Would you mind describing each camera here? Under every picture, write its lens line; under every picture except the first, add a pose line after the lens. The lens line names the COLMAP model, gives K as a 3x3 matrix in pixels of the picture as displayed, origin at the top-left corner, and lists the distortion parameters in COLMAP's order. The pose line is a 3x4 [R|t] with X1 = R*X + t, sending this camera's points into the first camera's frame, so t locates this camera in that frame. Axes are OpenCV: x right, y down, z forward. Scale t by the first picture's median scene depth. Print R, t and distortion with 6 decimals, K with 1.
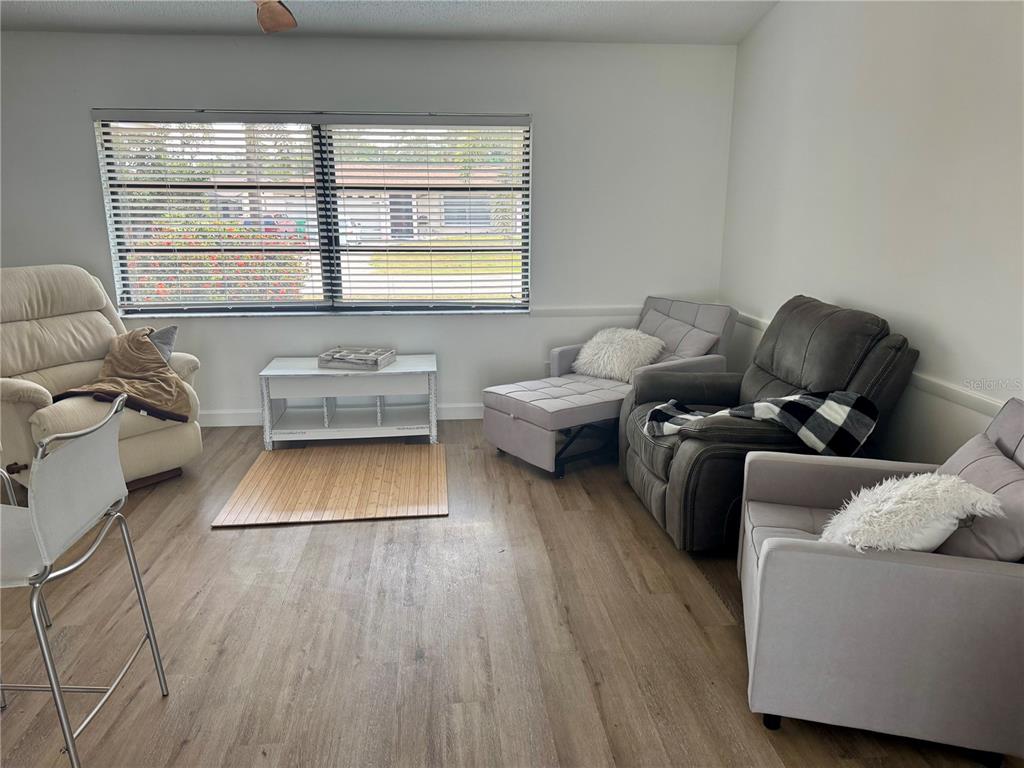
lens RADIAL K [[717.9, 0, 512.0], [0, 717.9, 384.0], [0, 0, 1]] dist [0.110868, -0.156193]
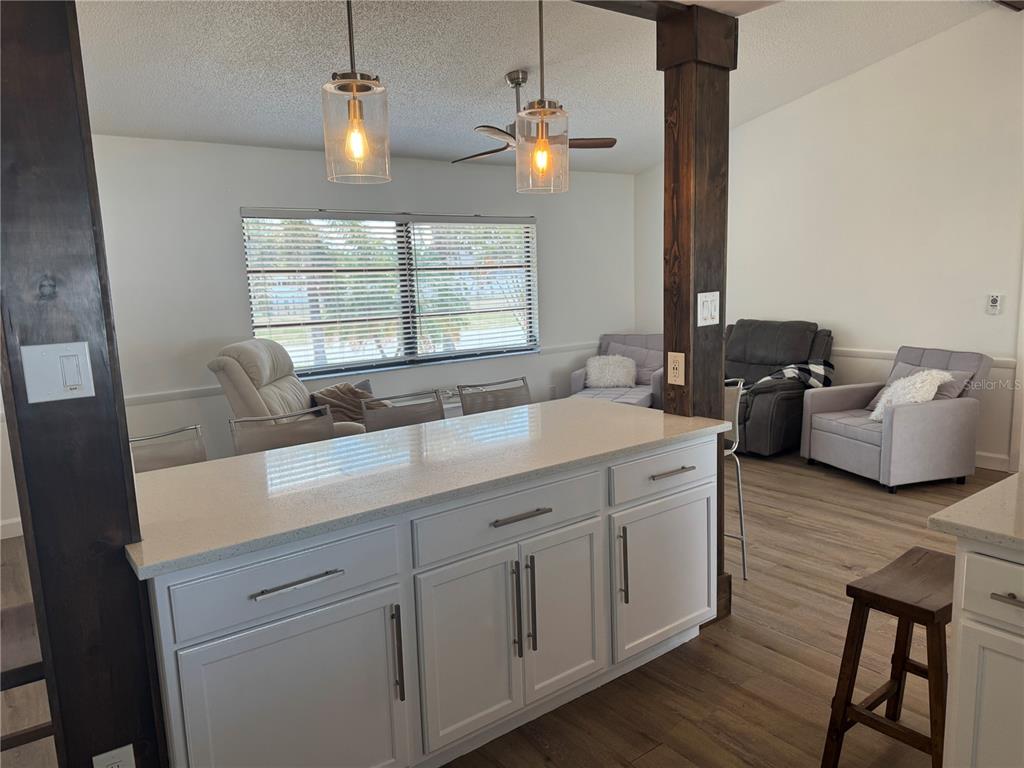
lens RADIAL K [[717.9, 0, 512.0], [0, 717.9, 384.0], [0, 0, 1]] dist [0.110868, -0.156193]
pose [[0.853541, -0.106922, 0.509937, -0.790056], [0.160768, 0.985007, -0.062562, 0.043177], [-0.495603, 0.135381, 0.857933, -0.172369]]
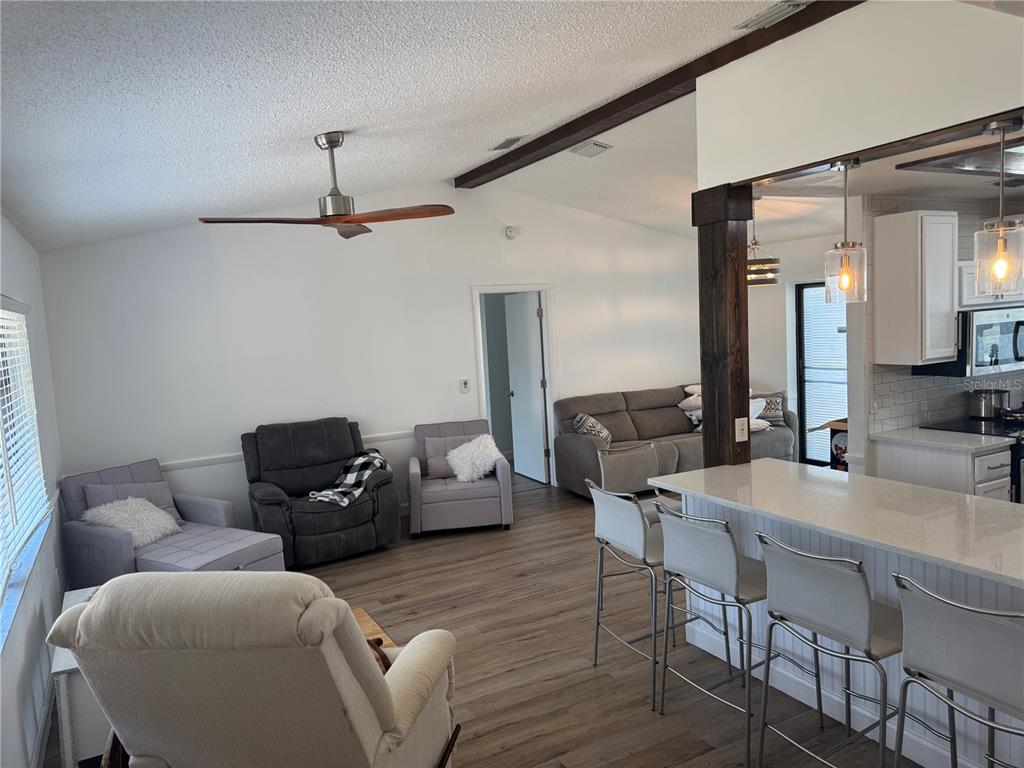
lens RADIAL K [[717.9, 0, 512.0], [0, 717.9, 384.0], [0, 0, 1]] dist [0.110868, -0.156193]
pose [[-0.392337, -0.061886, 0.917737, -1.036818], [0.274583, 0.944362, 0.181067, -0.274383], [-0.877881, 0.323035, -0.353515, 0.829104]]
